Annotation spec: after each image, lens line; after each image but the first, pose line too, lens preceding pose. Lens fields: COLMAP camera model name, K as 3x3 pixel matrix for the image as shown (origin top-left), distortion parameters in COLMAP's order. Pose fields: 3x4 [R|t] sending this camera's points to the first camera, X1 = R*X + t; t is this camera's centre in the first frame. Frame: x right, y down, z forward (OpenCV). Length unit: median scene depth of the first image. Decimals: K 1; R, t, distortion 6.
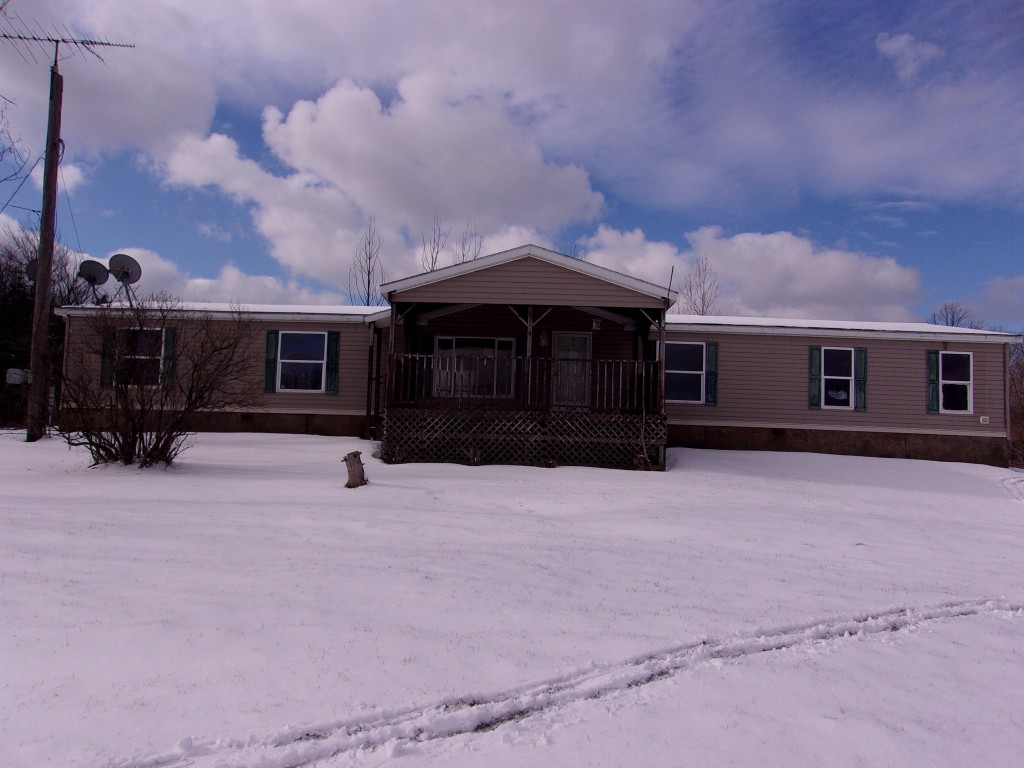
lens RADIAL K [[813.3, 0, 512.0], [0, 813.3, 384.0], [0, 0, 1]] dist [-0.065599, 0.141558]
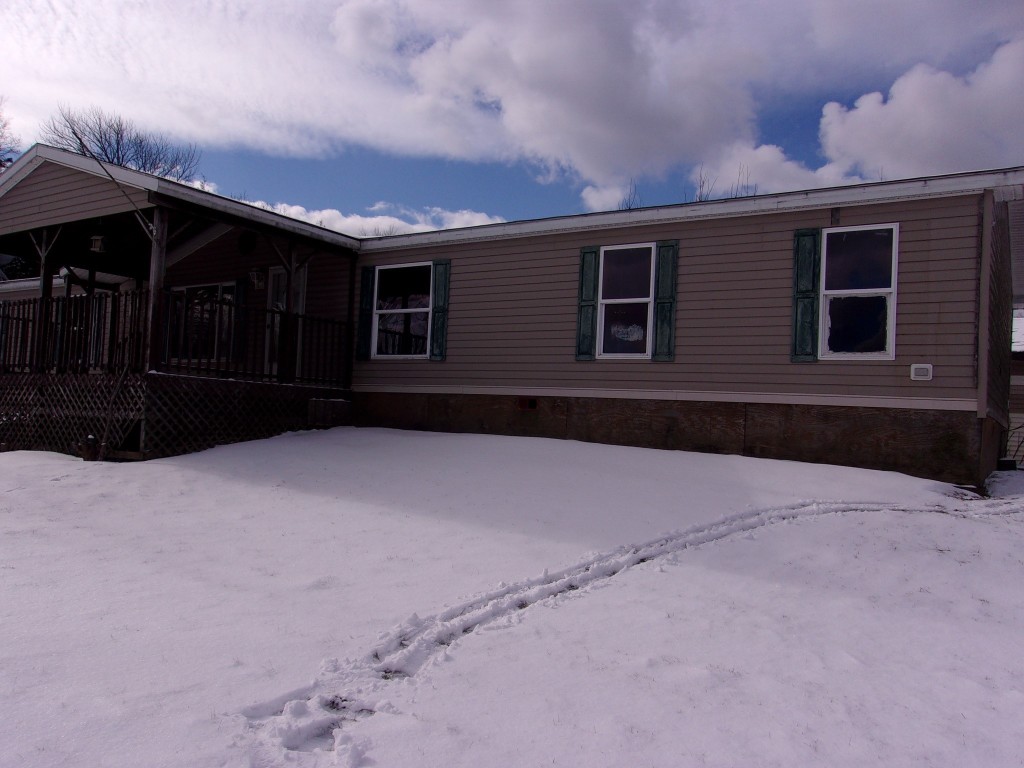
lens RADIAL K [[813.3, 0, 512.0], [0, 813.3, 384.0], [0, 0, 1]] dist [-0.065599, 0.141558]
pose [[0.851791, -0.021741, -0.523431, 0.622260], [0.031116, 0.999474, 0.009122, 0.040193], [0.522957, -0.024057, 0.852019, 0.500939]]
